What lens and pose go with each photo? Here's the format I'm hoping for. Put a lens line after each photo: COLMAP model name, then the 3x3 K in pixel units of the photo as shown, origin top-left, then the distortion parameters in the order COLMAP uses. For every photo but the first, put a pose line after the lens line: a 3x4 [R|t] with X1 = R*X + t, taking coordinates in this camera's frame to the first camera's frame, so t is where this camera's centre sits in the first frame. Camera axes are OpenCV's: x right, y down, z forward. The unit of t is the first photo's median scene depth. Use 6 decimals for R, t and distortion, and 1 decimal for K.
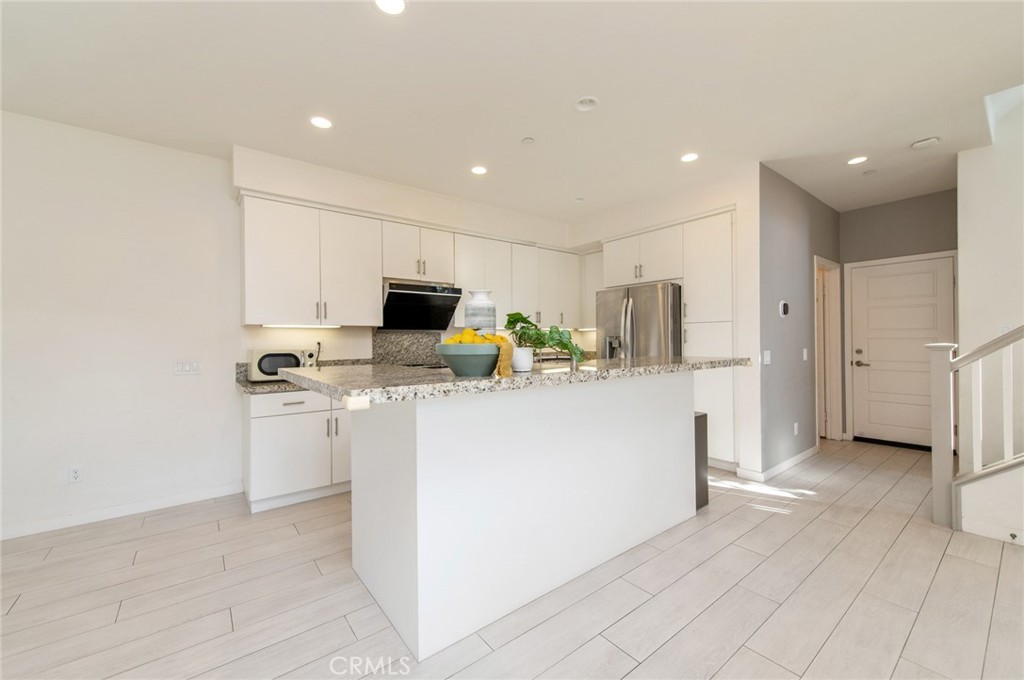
lens RADIAL K [[401.3, 0, 515.0], [0, 401.3, 340.3], [0, 0, 1]] dist [0.014141, -0.004496]
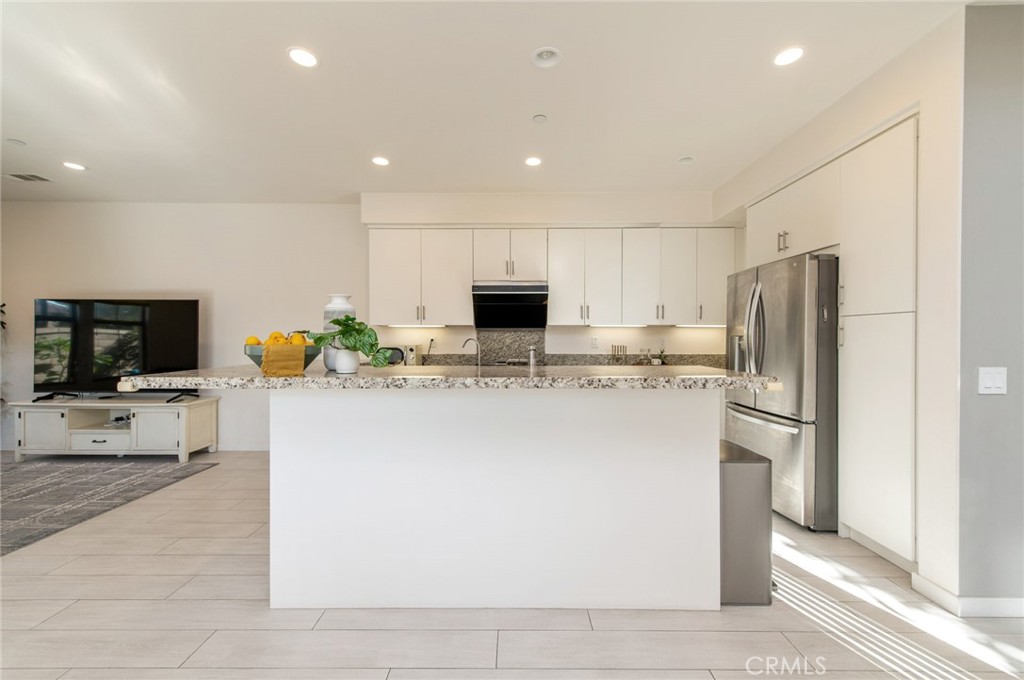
lens RADIAL K [[401.3, 0, 514.3], [0, 401.3, 337.8], [0, 0, 1]] dist [0.014141, -0.004496]
pose [[0.787371, 0.012284, -0.616357, 0.466218], [-0.008968, 0.999924, 0.008472, -0.011649], [0.616414, -0.001143, 0.787421, 0.217735]]
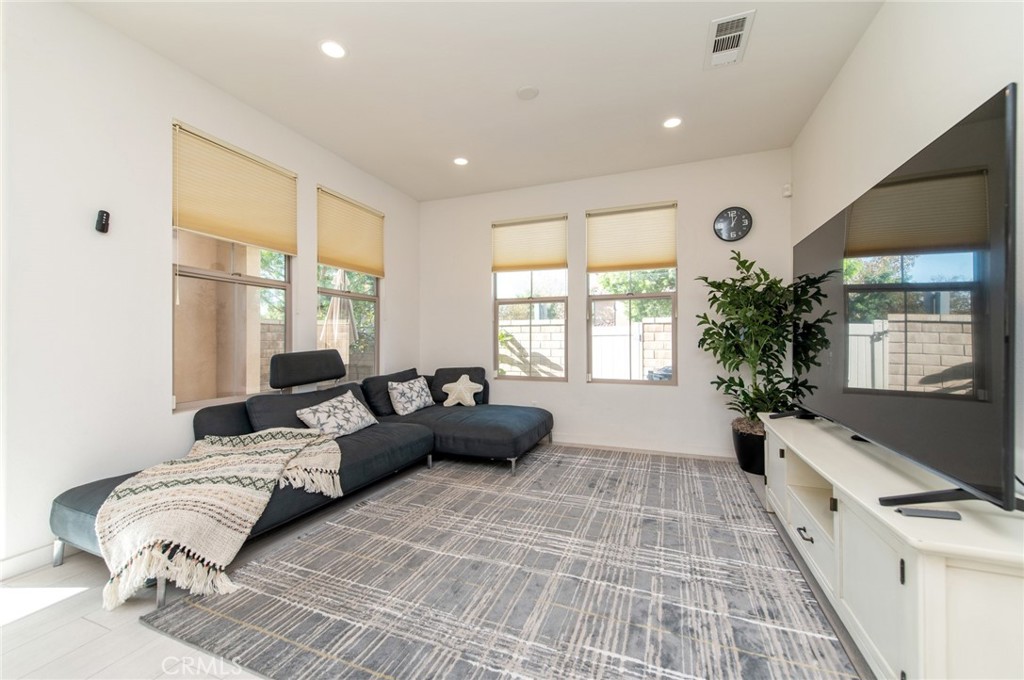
lens RADIAL K [[401.3, 0, 516.1], [0, 401.3, 339.9], [0, 0, 1]] dist [0.014141, -0.004496]
pose [[-0.851104, 0.009841, -0.524905, -0.571030], [0.010451, 0.999944, 0.001802, 0.054220], [0.524894, -0.003952, -0.851159, 0.627864]]
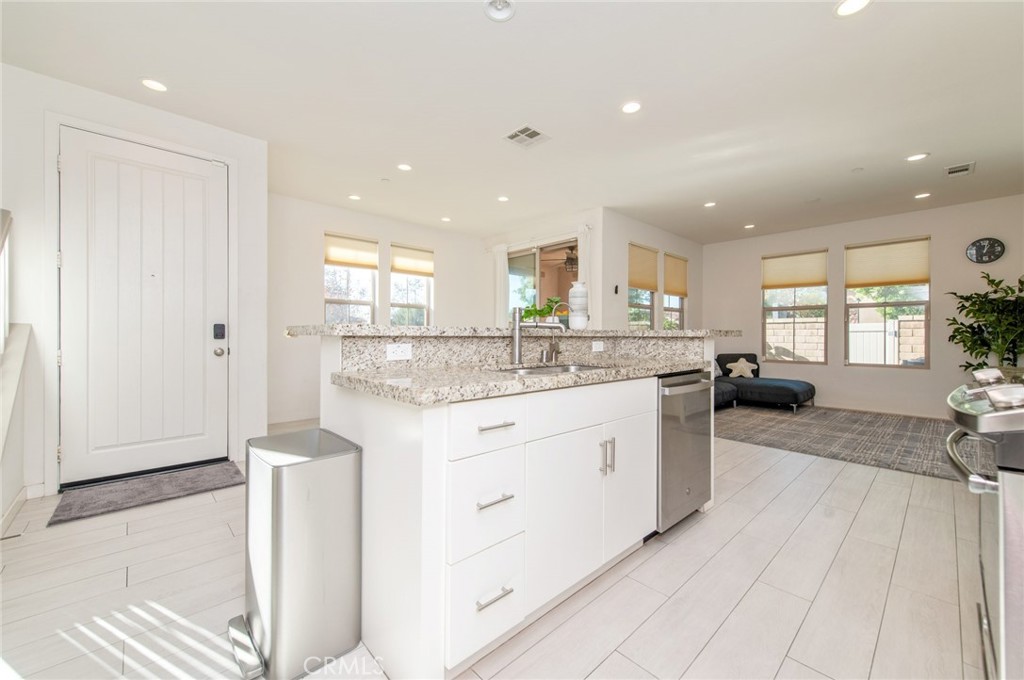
lens RADIAL K [[401.3, 0, 510.0], [0, 401.3, 337.9], [0, 0, 1]] dist [0.014141, -0.004496]
pose [[-0.996140, 0.008095, -0.087403, 0.168247], [0.007617, 0.999954, 0.005802, 0.047452], [0.087446, 0.005114, -0.996156, 1.290360]]
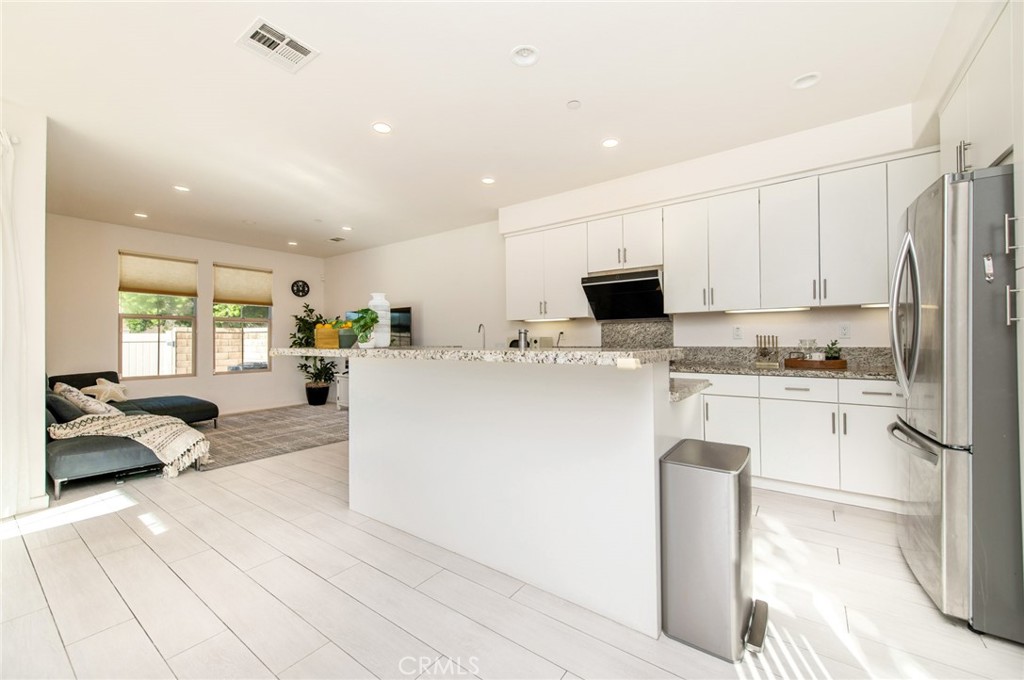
lens RADIAL K [[401.3, 0, 518.6], [0, 401.3, 338.1], [0, 0, 1]] dist [0.014141, -0.004496]
pose [[0.284898, 0.004314, -0.958548, 0.728569], [0.005618, 0.999965, 0.006171, 0.016494], [0.958542, -0.007143, 0.284863, 0.529648]]
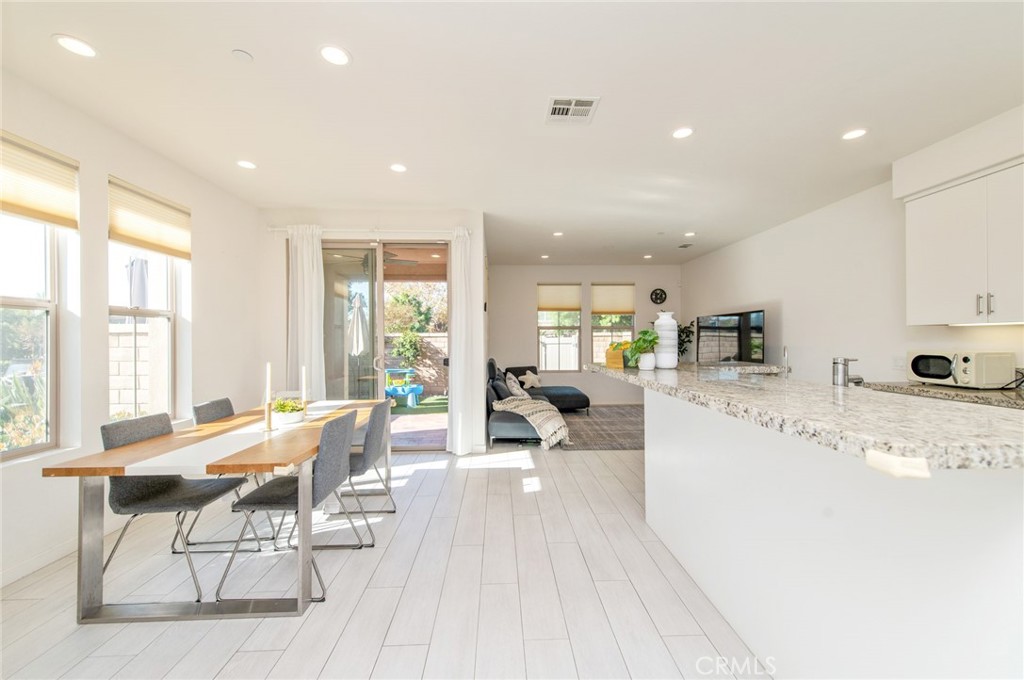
lens RADIAL K [[401.3, 0, 515.7], [0, 401.3, 343.2], [0, 0, 1]] dist [0.014141, -0.004496]
pose [[-0.578993, 0.022016, -0.815035, 0.685509], [0.012734, 0.999758, 0.017960, -0.023003], [0.815233, 0.000020, -0.579133, 0.687360]]
